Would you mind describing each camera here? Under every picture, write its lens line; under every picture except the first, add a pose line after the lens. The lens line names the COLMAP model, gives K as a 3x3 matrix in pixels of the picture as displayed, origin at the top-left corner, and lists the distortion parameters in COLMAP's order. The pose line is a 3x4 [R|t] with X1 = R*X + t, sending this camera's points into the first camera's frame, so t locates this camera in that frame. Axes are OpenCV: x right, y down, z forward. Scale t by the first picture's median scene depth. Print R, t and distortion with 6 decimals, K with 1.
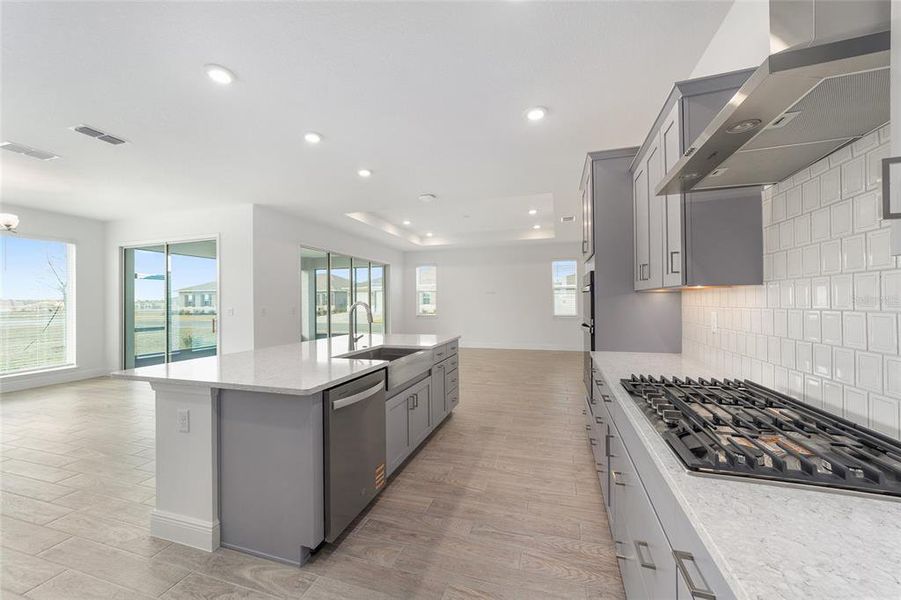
lens RADIAL K [[345.2, 0, 449.1], [0, 345.2, 300.9], [0, 0, 1]] dist [-0.001378, 0.000039]
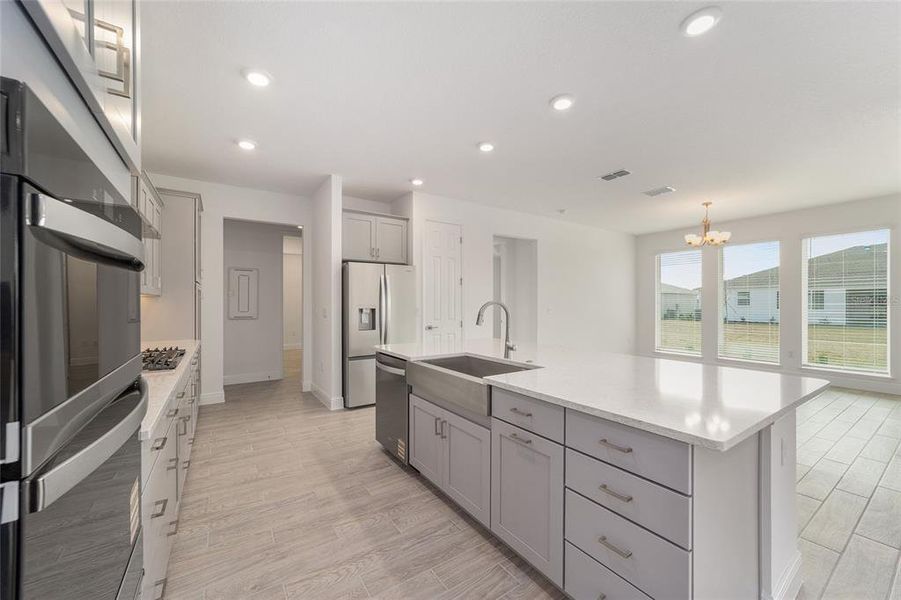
lens RADIAL K [[345.2, 0, 449.1], [0, 345.2, 300.9], [0, 0, 1]] dist [-0.001378, 0.000039]
pose [[-0.624113, 0.006521, -0.781307, 0.577842], [0.007095, 0.999971, 0.002679, -0.000392], [0.781302, -0.003871, -0.624141, 1.739177]]
